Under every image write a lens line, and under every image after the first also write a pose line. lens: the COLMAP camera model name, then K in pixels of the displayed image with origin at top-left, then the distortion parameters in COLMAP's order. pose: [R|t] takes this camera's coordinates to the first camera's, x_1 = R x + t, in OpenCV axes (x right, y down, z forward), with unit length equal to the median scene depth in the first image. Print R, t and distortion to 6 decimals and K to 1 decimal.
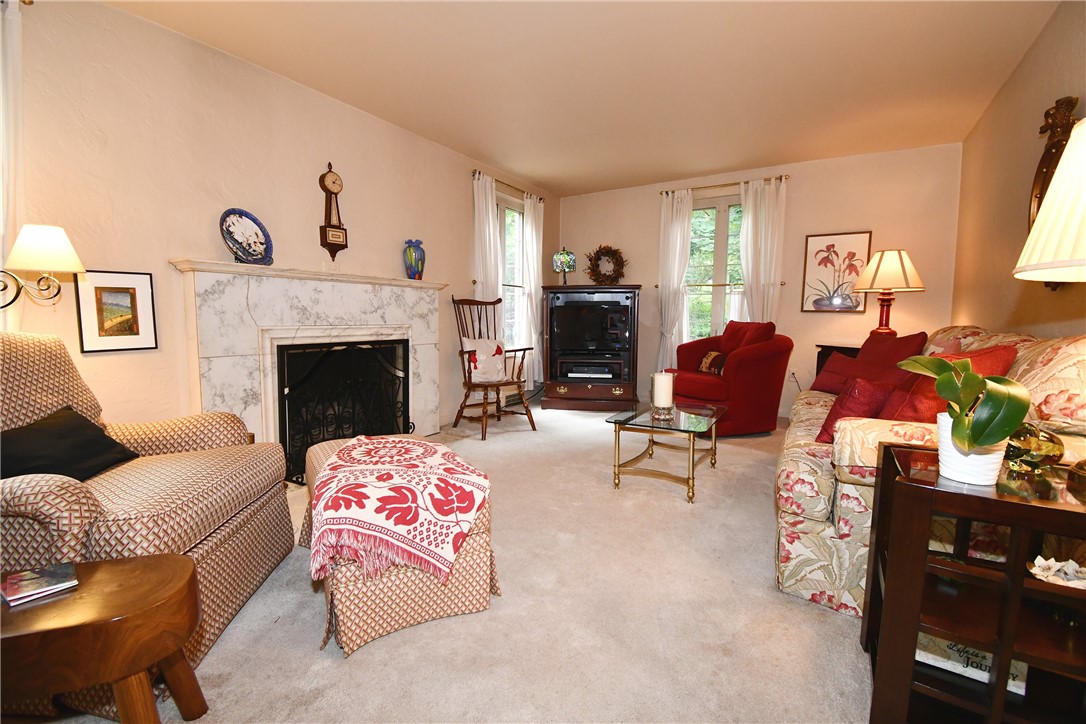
lens RADIAL K [[477.2, 0, 540.0], [0, 477.2, 363.1], [0, 0, 1]] dist [-0.014681, -0.006409]
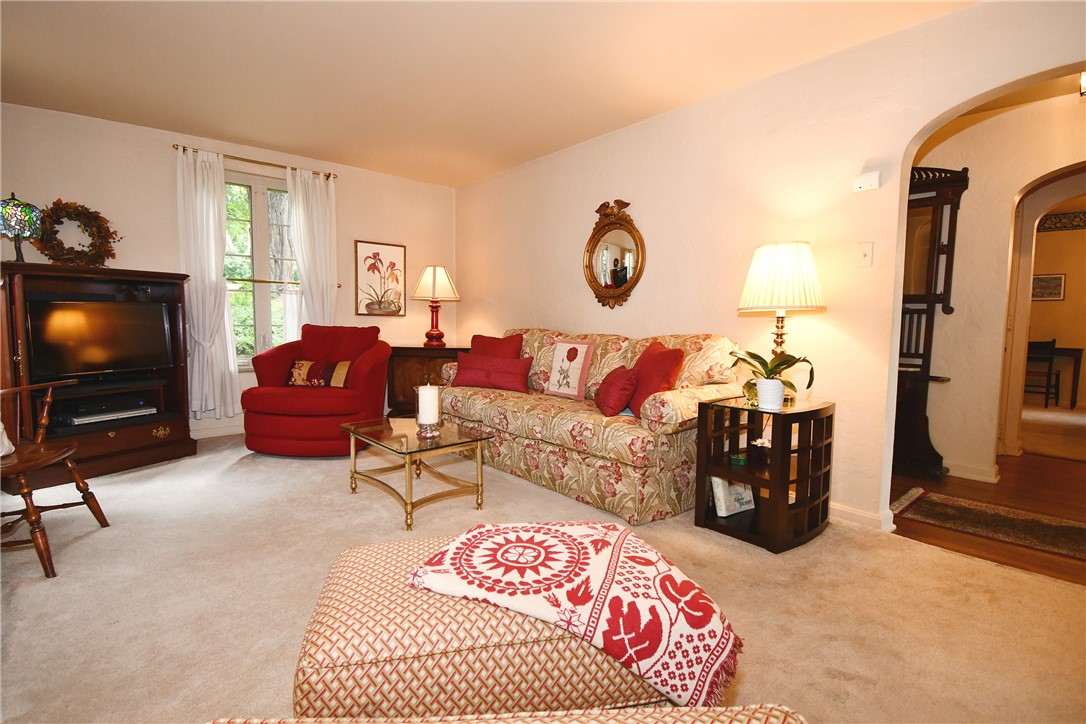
lens RADIAL K [[503.7, 0, 540.5], [0, 503.7, 363.0], [0, 0, 1]] dist [-0.000311, -0.000026]
pose [[0.315148, -0.082956, 0.945410, -0.506435], [0.078866, 0.995016, 0.061019, -0.057787], [-0.945760, 0.055331, 0.320120, 0.410239]]
